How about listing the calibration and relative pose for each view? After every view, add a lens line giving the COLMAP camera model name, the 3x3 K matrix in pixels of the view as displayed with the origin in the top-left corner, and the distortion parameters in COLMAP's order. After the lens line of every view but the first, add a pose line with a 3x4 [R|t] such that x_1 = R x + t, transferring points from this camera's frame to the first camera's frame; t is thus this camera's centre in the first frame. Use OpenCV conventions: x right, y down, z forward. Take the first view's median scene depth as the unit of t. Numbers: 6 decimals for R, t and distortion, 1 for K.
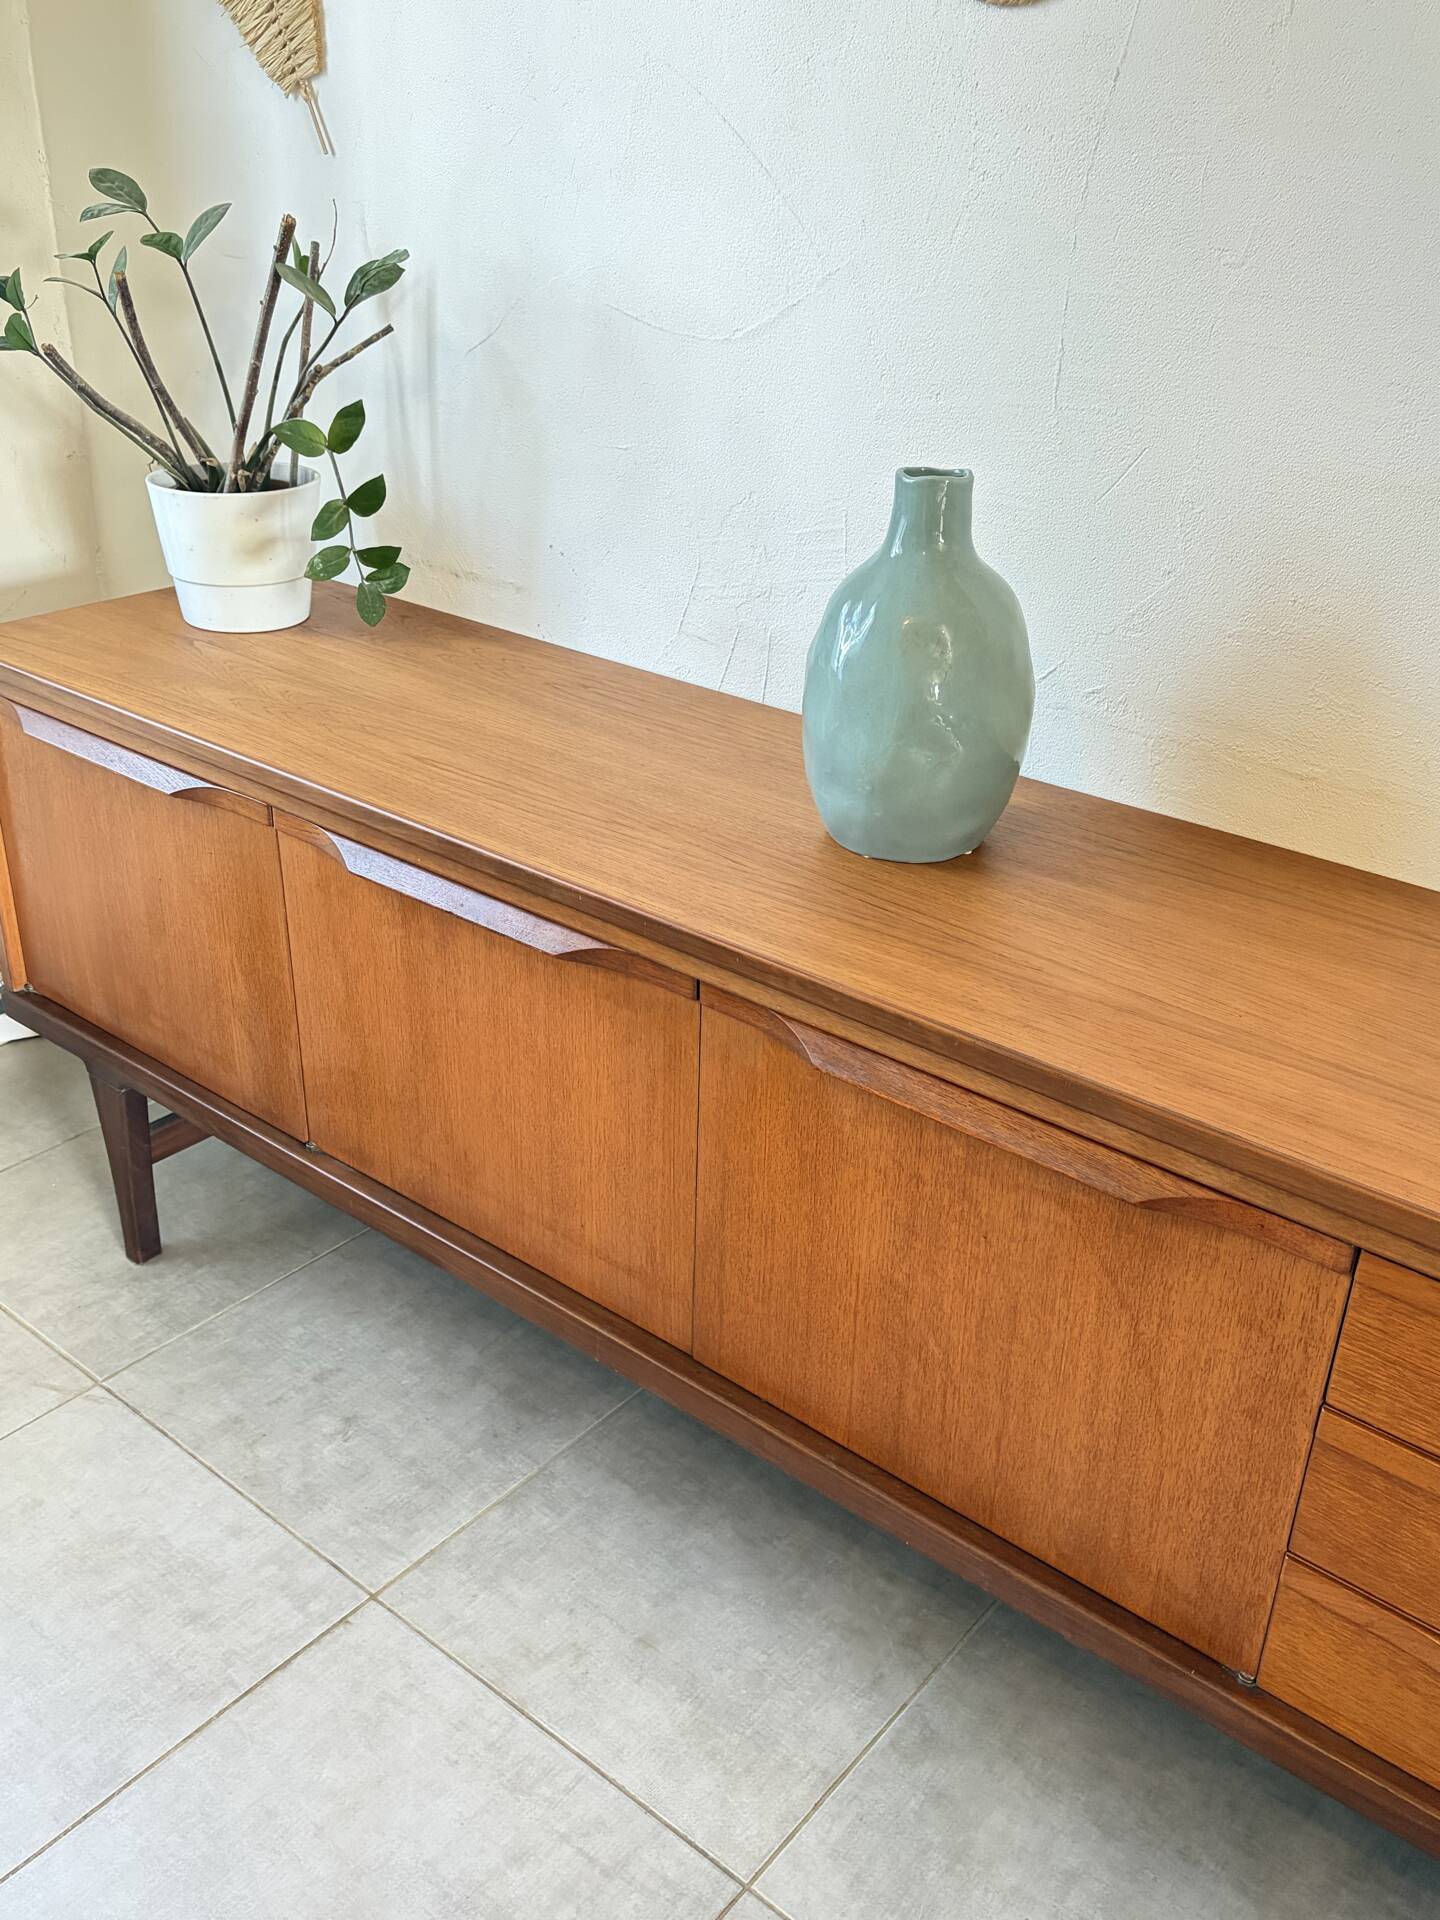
lens RADIAL K [[1724.7, 0, 710.4], [0, 1724.7, 970.1], [0, 0, 1]] dist [0.031789, -0.018503]
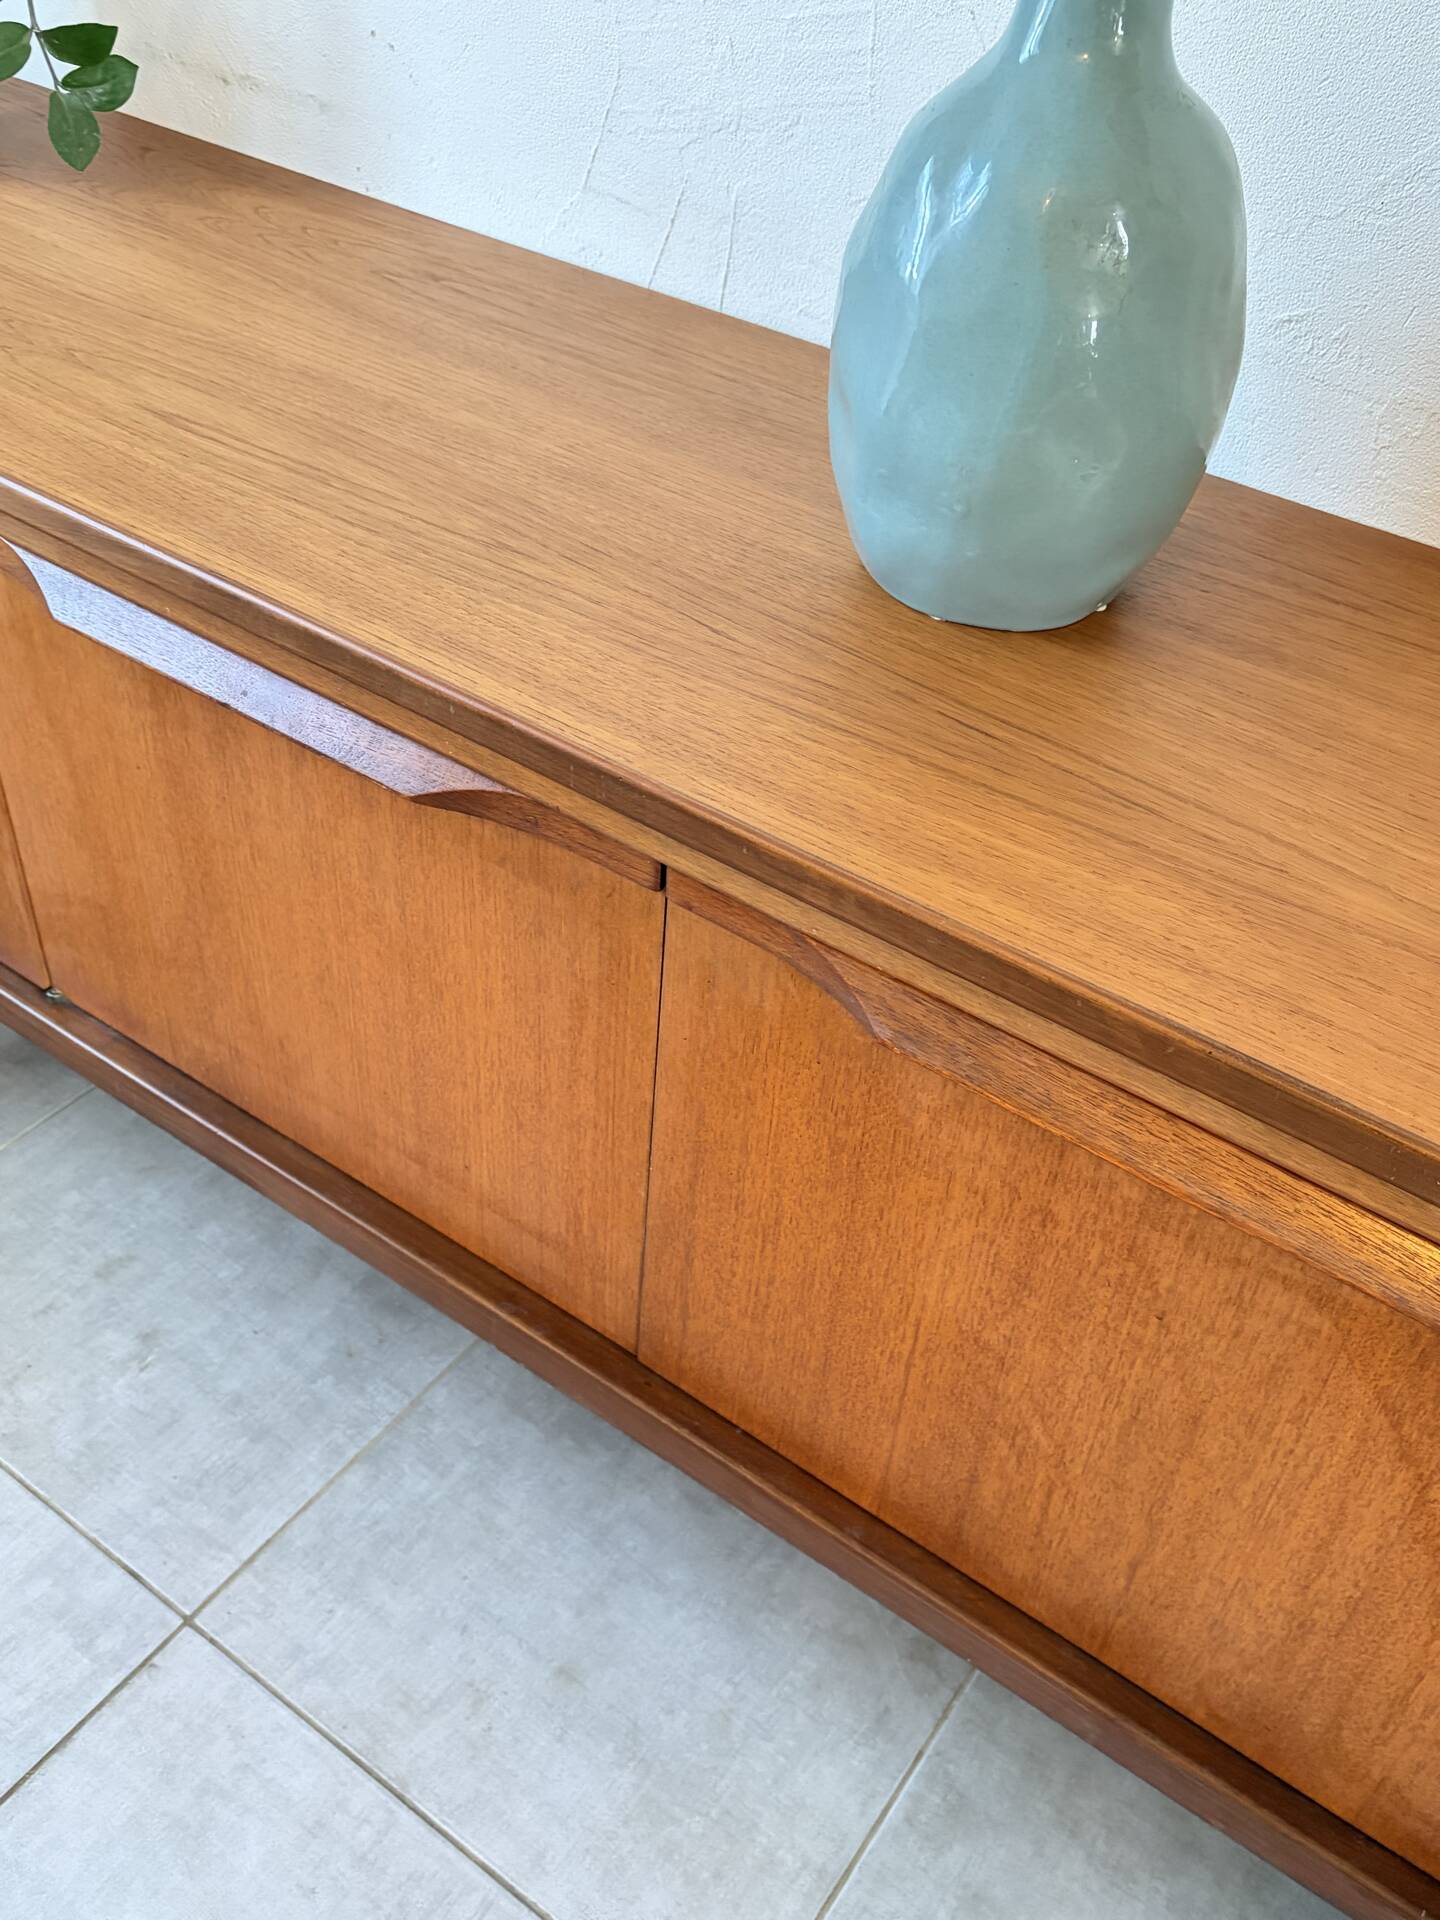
lens RADIAL K [[1724.7, 0, 703.4], [0, 1724.7, 972.3], [0, 0, 1]] dist [0.031789, -0.018503]
pose [[0.996729, -0.016722, 0.079065, -0.033512], [-0.003011, 0.969994, 0.243109, -0.082079], [-0.080758, -0.242552, 0.966771, 0.358086]]
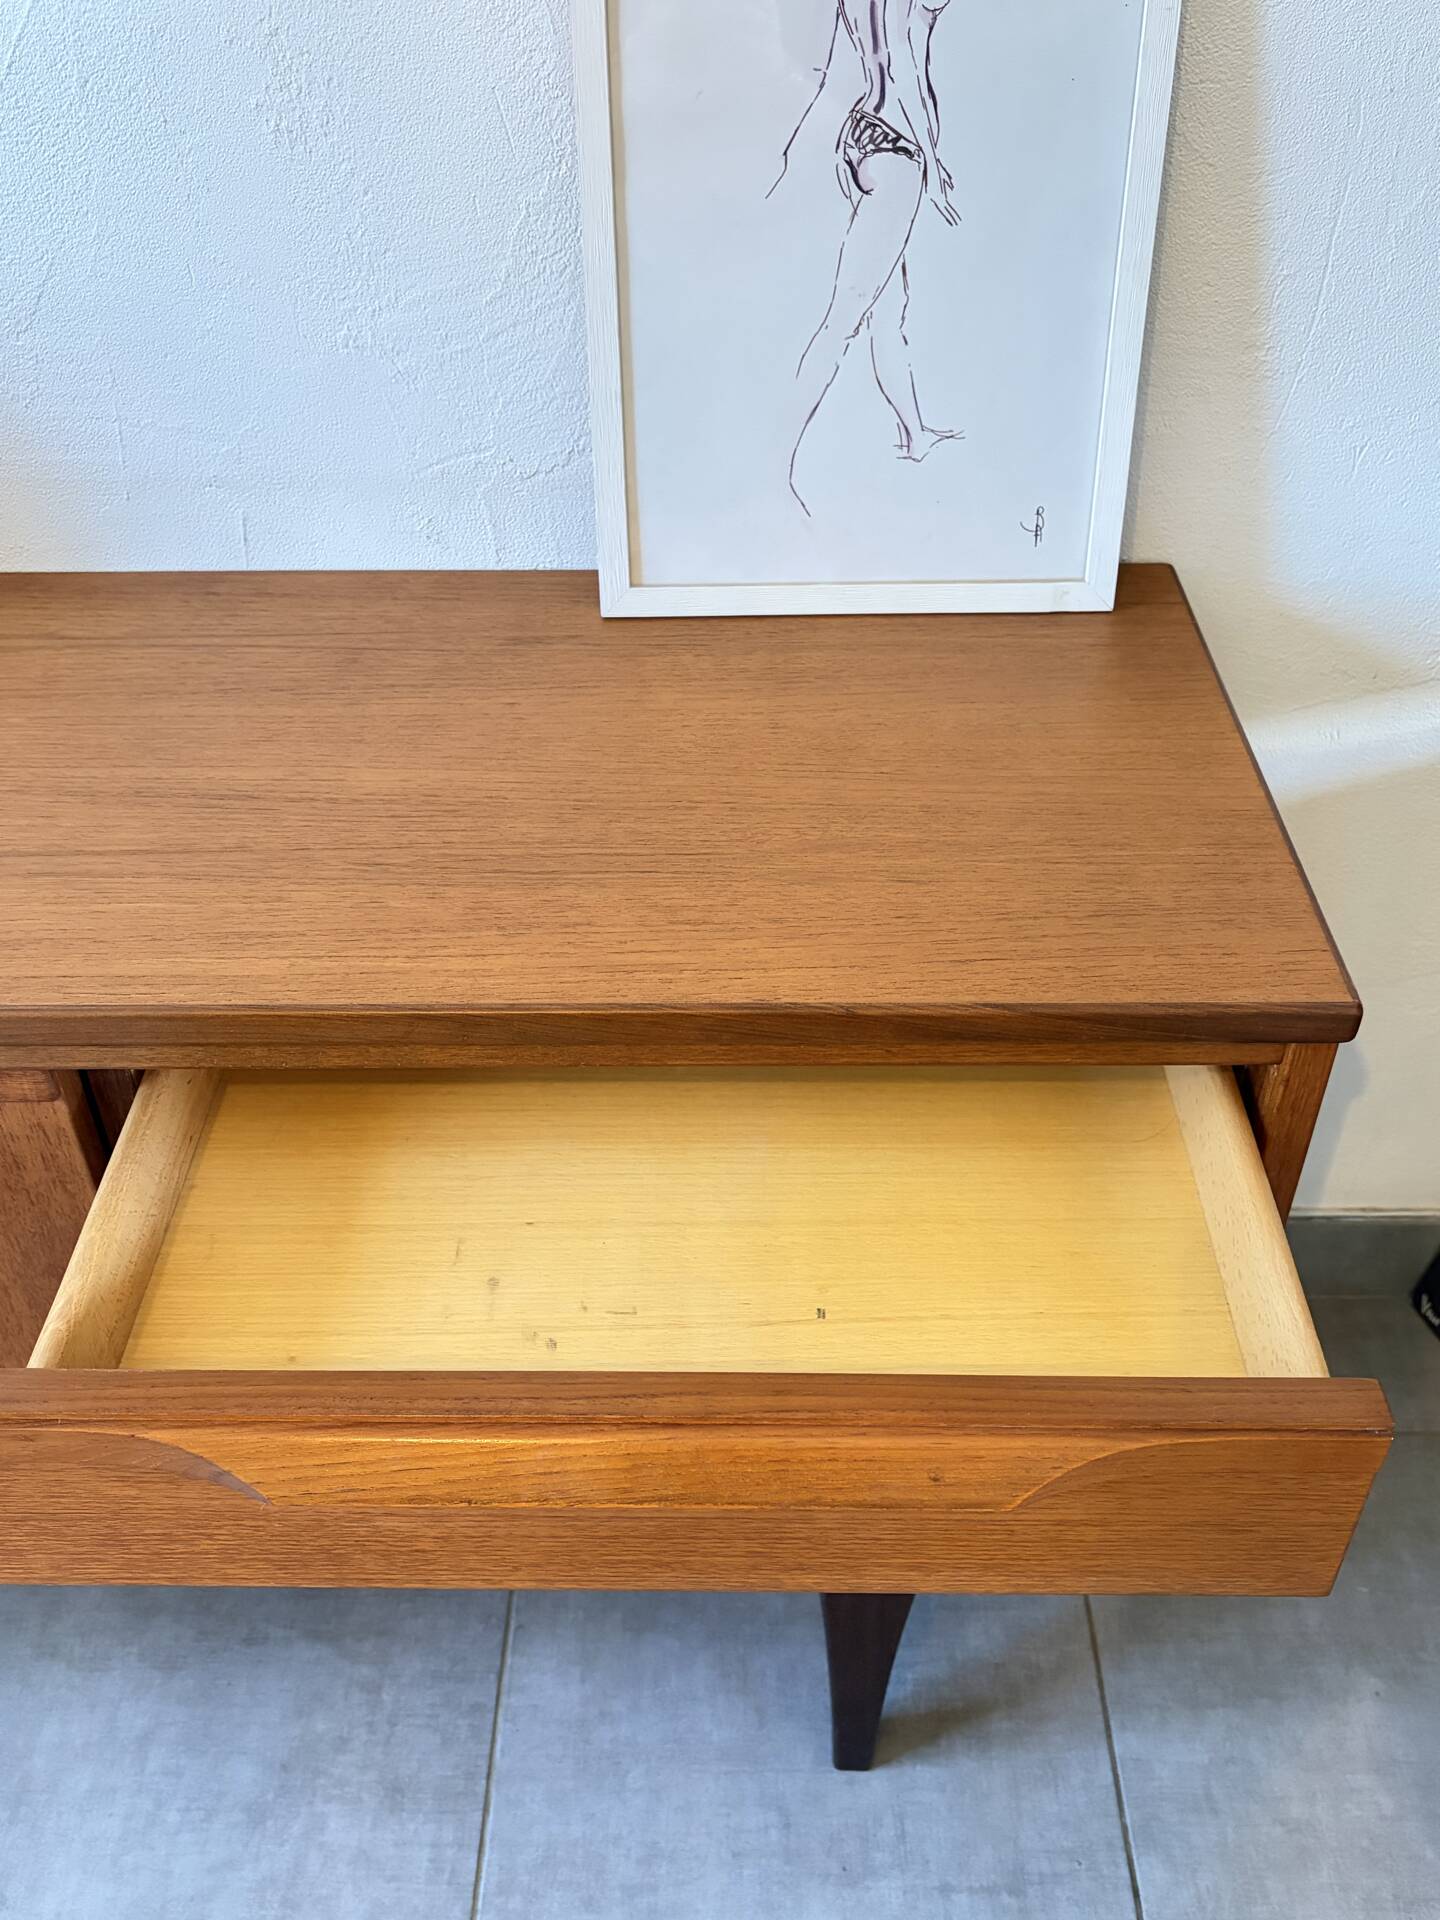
lens RADIAL K [[1724.7, 0, 710.3], [0, 1724.7, 971.0], [0, 0, 1]] dist [0.031789, -0.018503]
pose [[0.780966, -0.422860, 0.459654, 0.168580], [0.316739, 0.902433, 0.292047, -0.015101], [-0.538302, -0.082488, 0.838705, 0.092932]]
